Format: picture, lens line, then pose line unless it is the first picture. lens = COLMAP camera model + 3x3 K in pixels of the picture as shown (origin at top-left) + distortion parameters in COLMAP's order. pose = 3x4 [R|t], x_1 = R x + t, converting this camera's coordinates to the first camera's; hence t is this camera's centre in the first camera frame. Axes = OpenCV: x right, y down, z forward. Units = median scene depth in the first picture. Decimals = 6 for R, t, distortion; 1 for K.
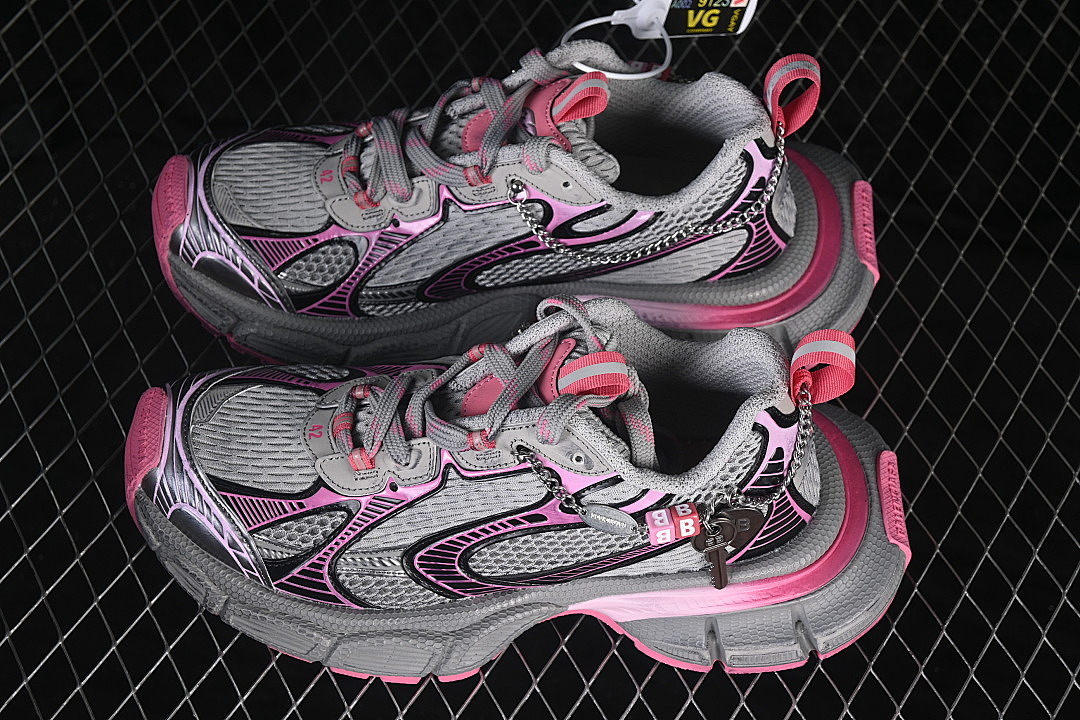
lens RADIAL K [[2351.1, 0, 538.8], [0, 2351.1, 359.6], [0, 0, 1]] dist [0.026144, 0.000000]
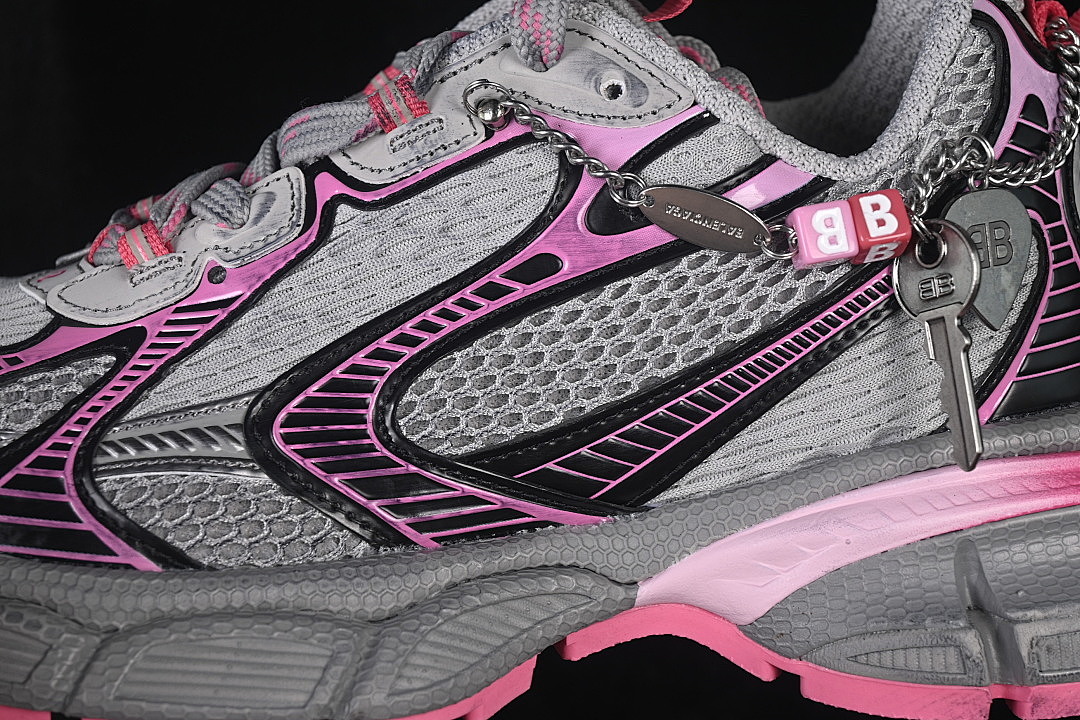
lens RADIAL K [[2351.1, 0, 541.6], [0, 2351.1, 360.2], [0, 0, 1]] dist [0.026144, 0.000000]
pose [[0.994054, -0.097475, 0.048529, -0.023406], [0.107317, 0.801615, -0.588130, 0.339035], [0.018427, 0.589840, 0.807310, 0.644316]]
